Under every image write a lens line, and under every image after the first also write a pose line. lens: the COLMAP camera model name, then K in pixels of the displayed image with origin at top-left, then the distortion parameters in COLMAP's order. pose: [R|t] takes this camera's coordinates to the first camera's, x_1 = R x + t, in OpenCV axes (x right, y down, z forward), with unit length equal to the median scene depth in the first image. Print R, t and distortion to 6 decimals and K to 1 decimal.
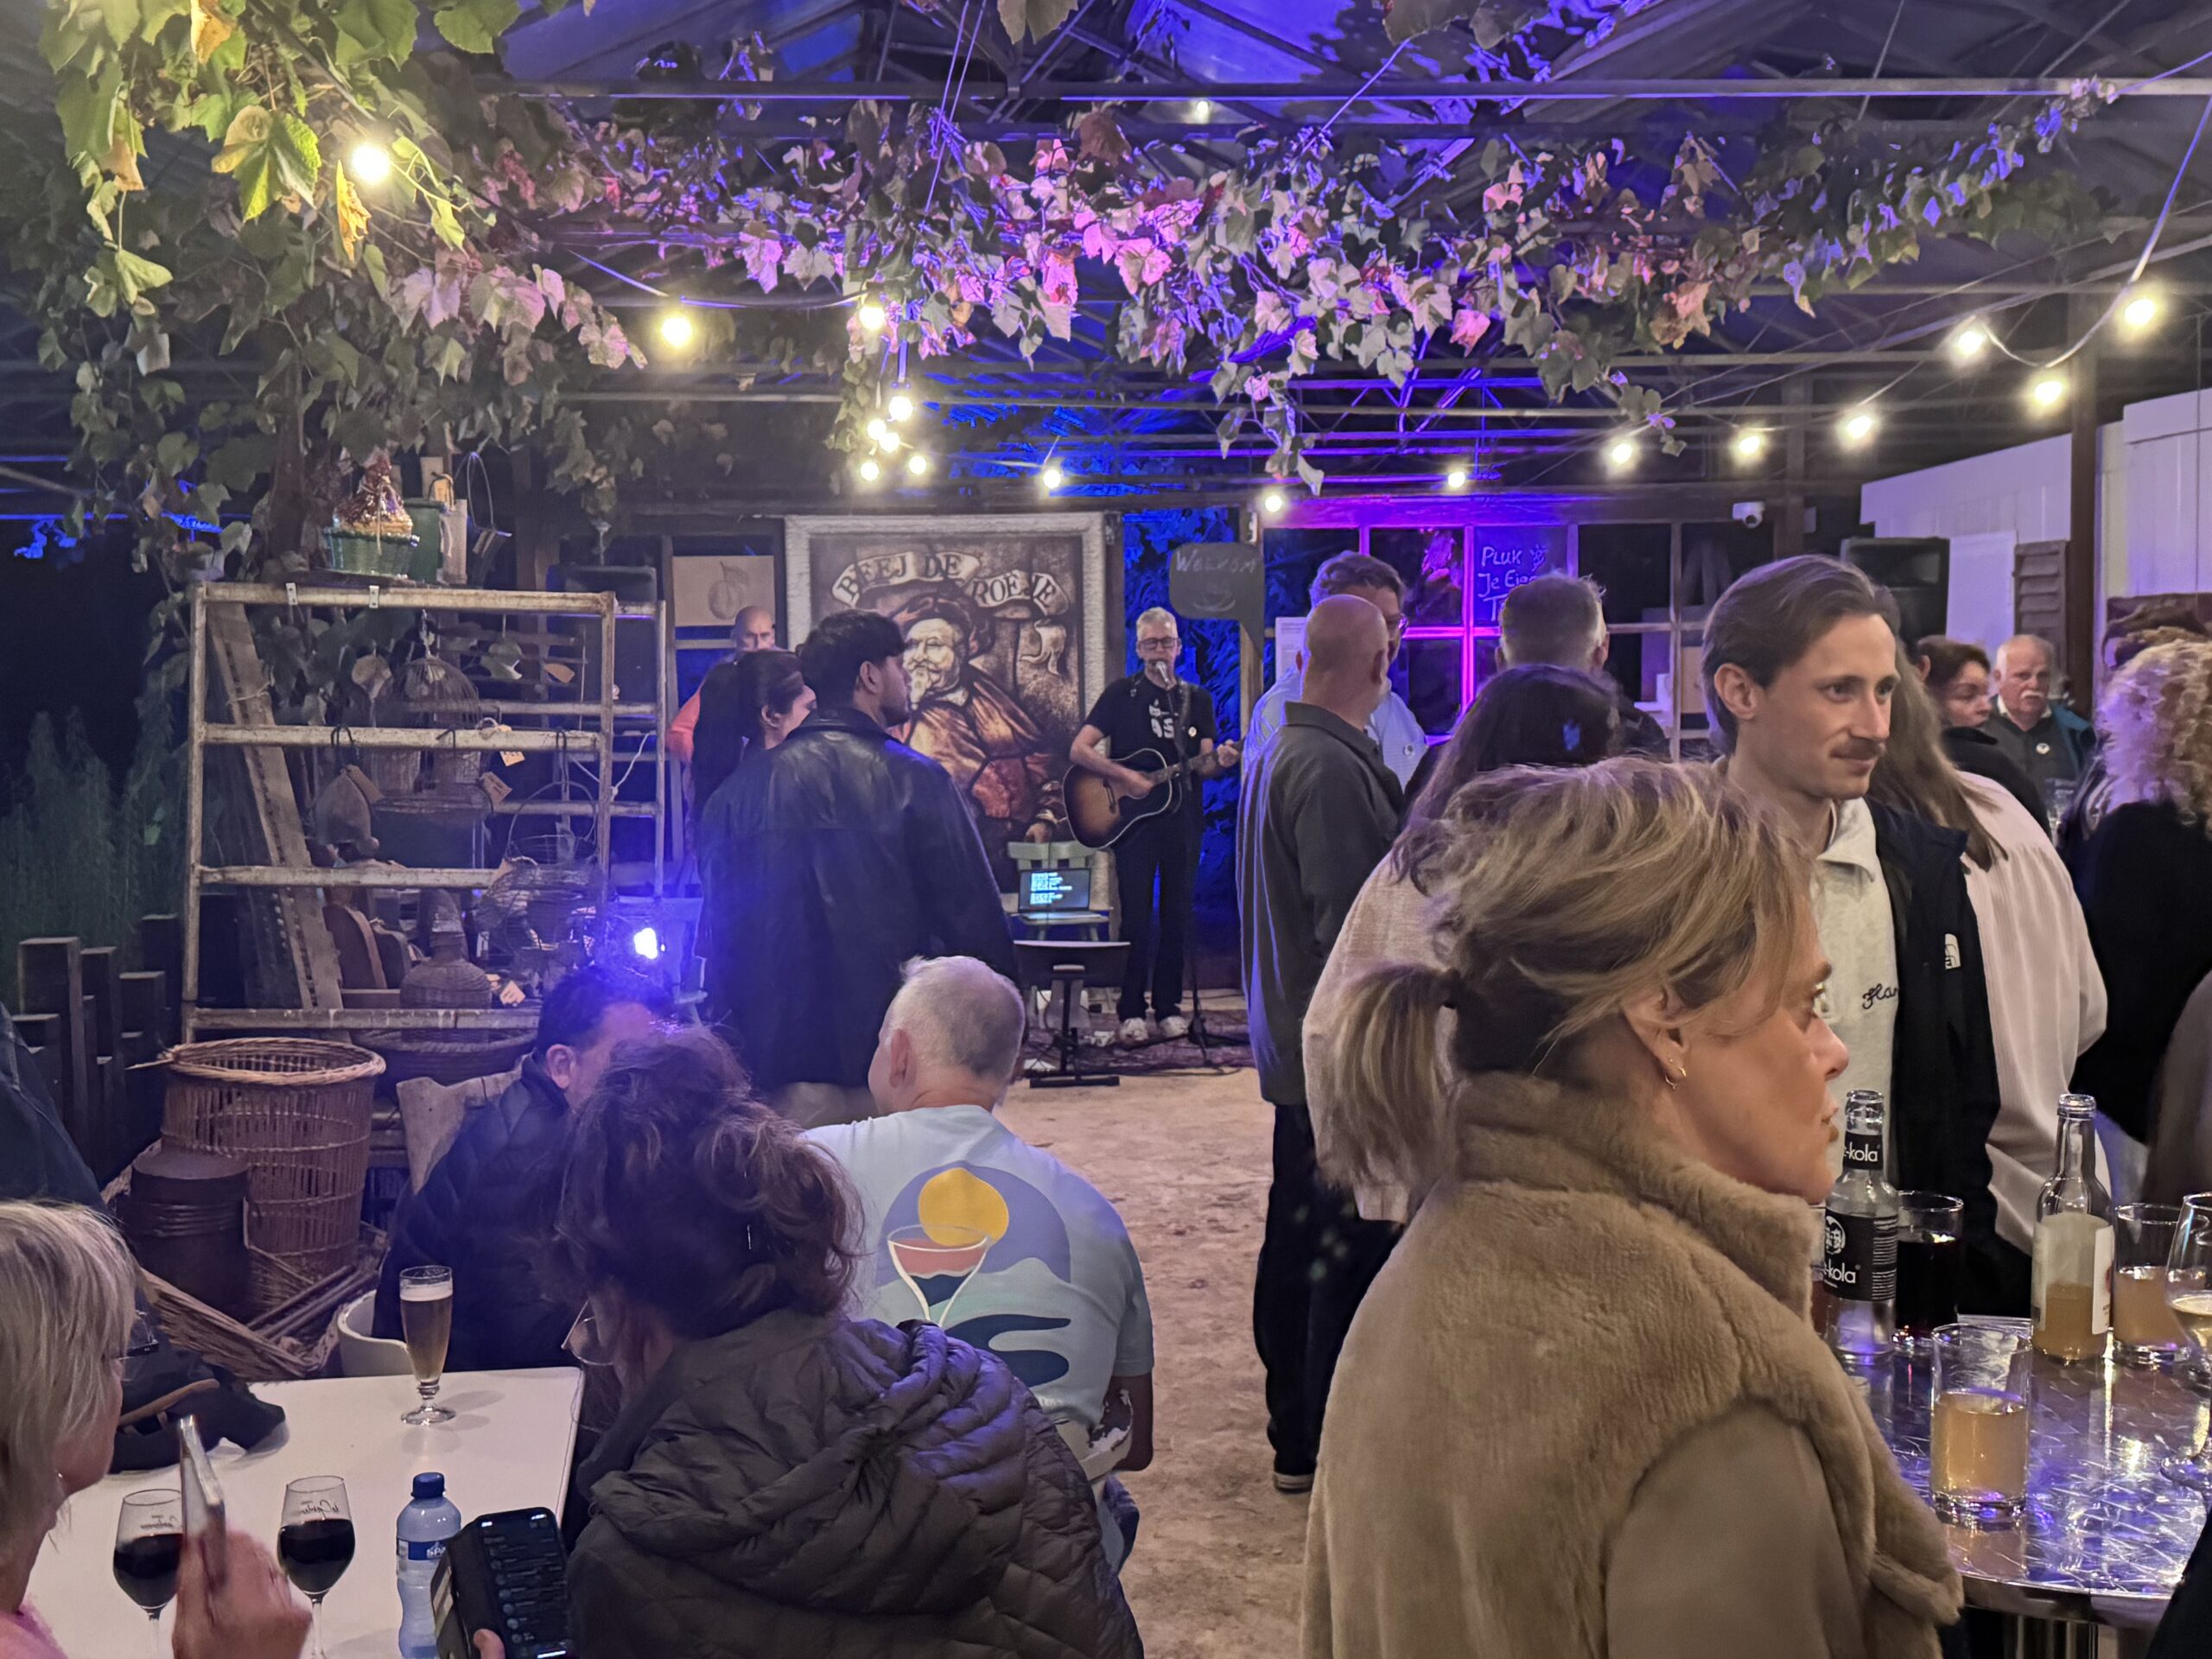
lens RADIAL K [[2626.5, 0, 1107.0], [0, 2626.5, 832.7], [0, 0, 1]] dist [0.090551, 0.000000]
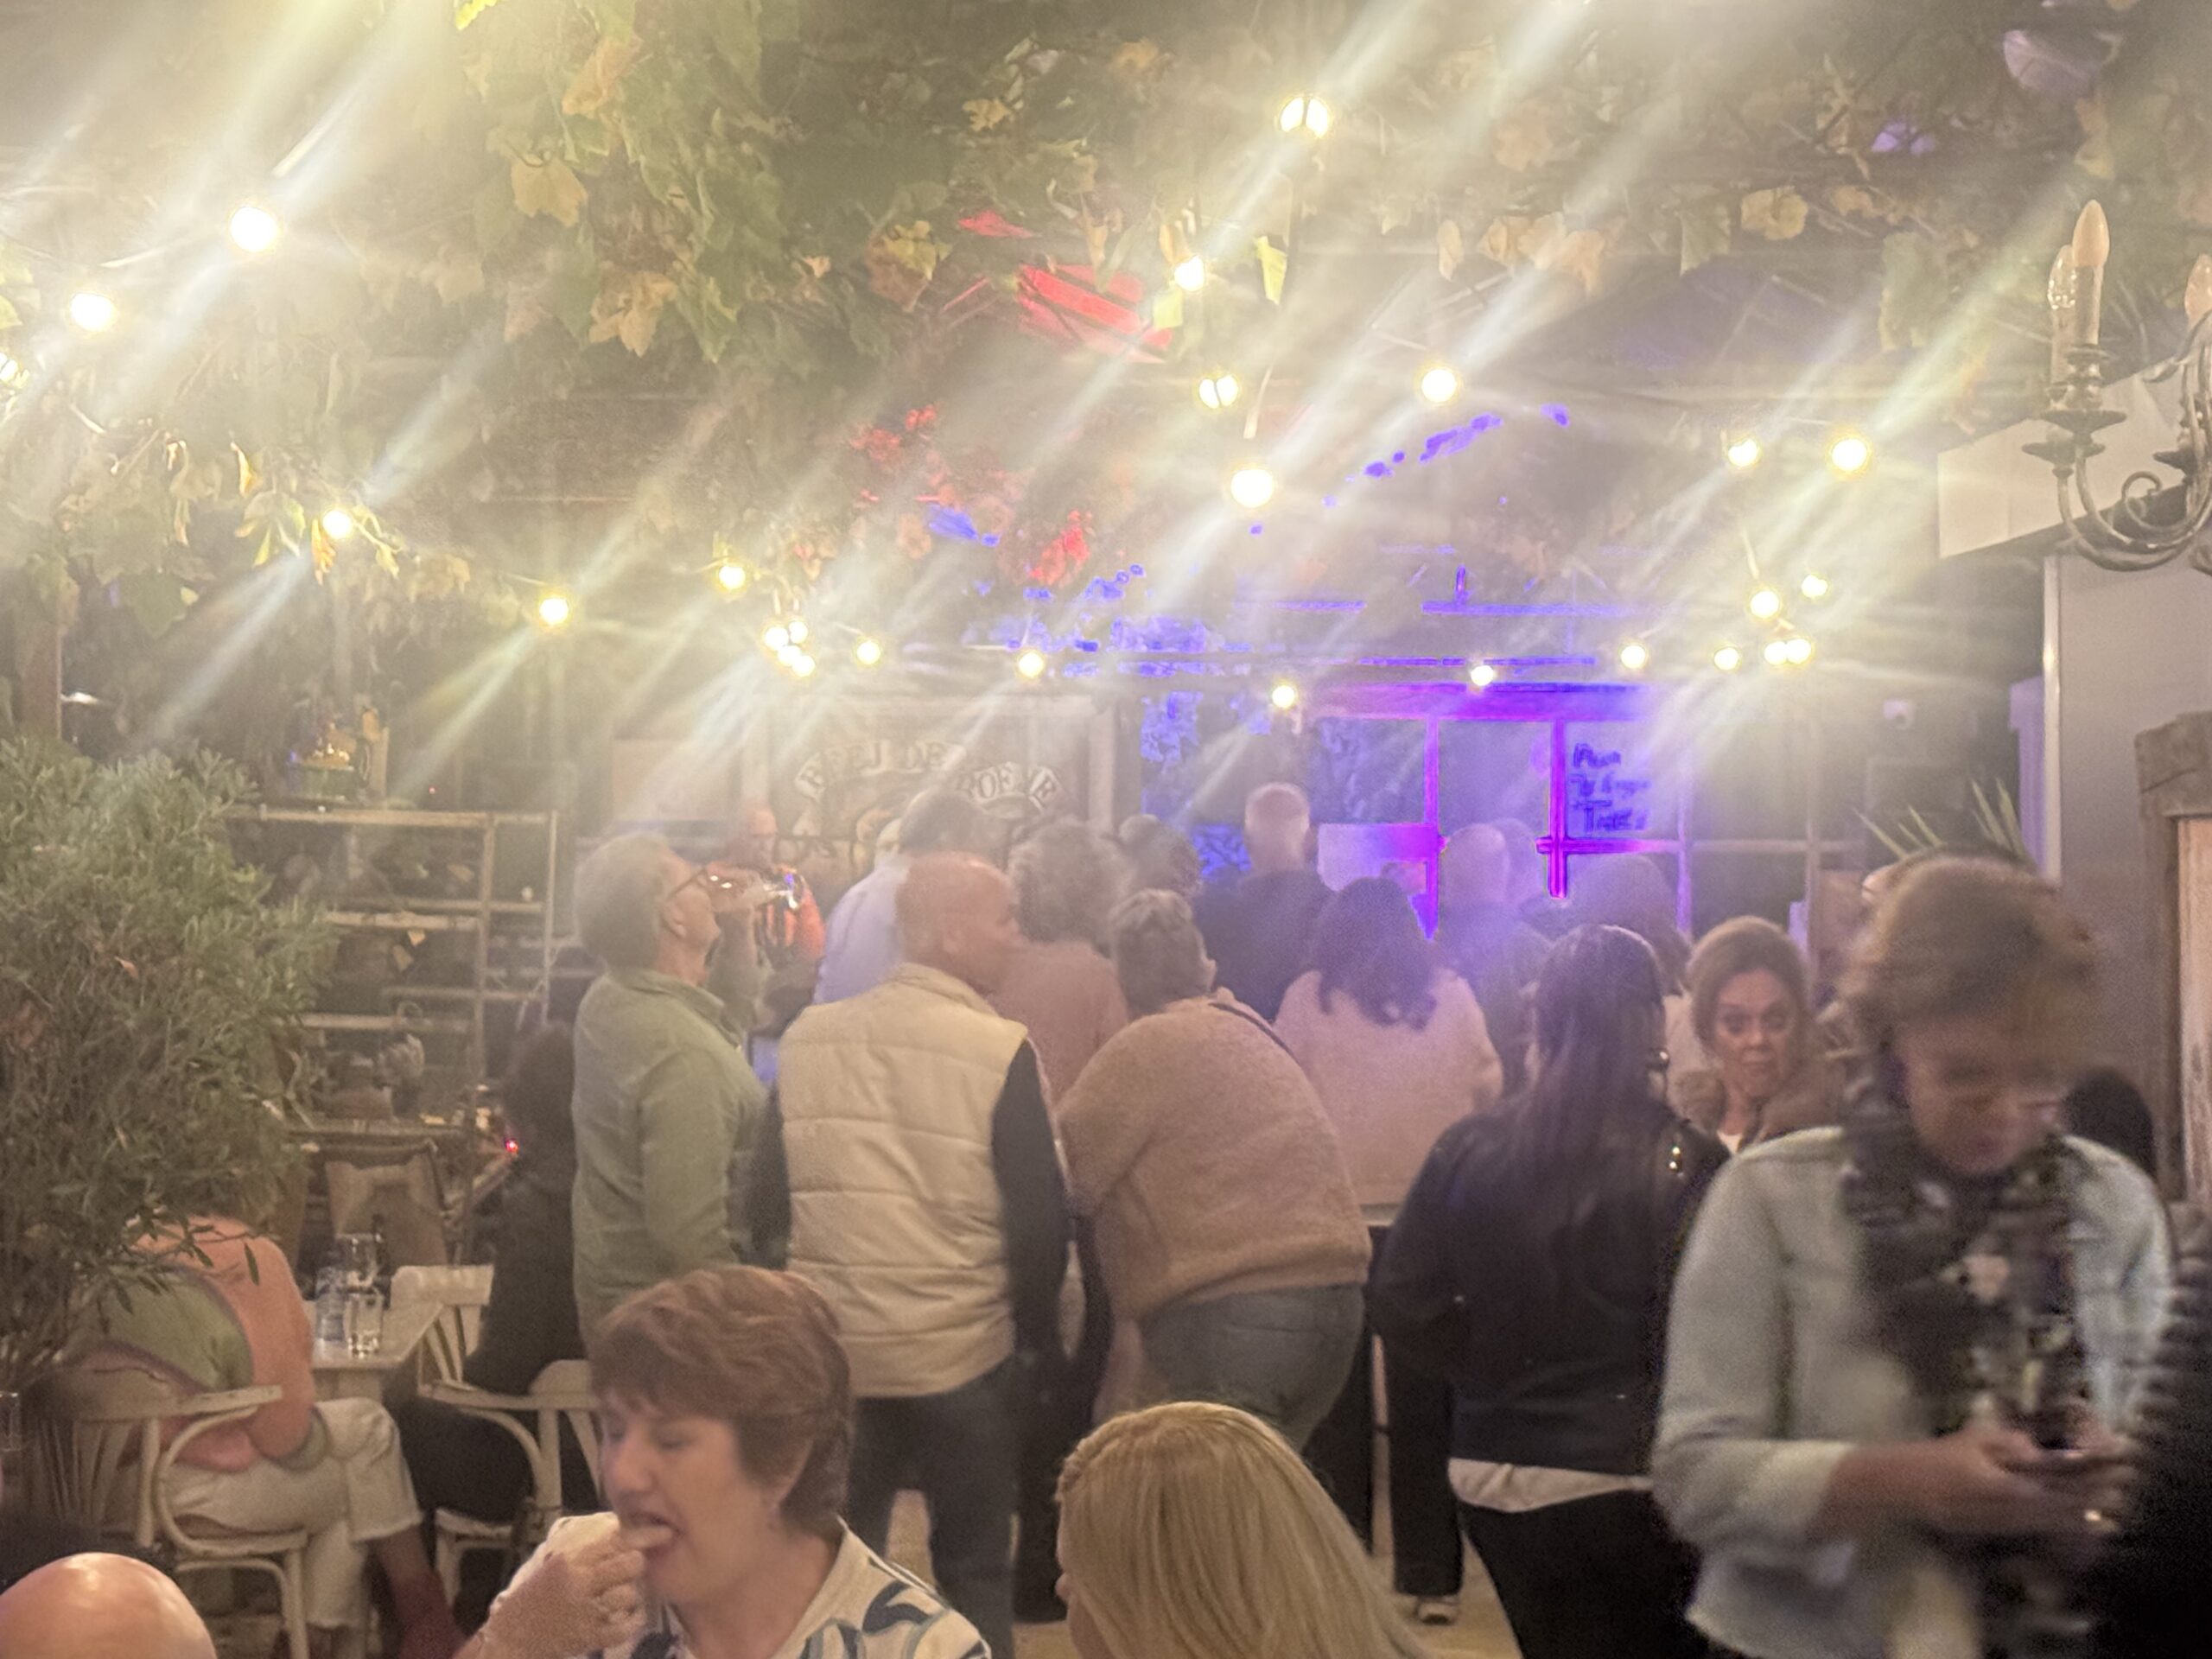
lens RADIAL K [[4718.6, 0, 1105.2], [0, 4718.6, 830.7], [0, 0, 1]] dist [0.212163, 0.000000]
pose [[0.996586, 0.021476, -0.079718, 0.119425], [-0.027184, 0.997090, -0.071218, 0.030600], [0.077957, 0.073142, 0.994270, -0.520701]]
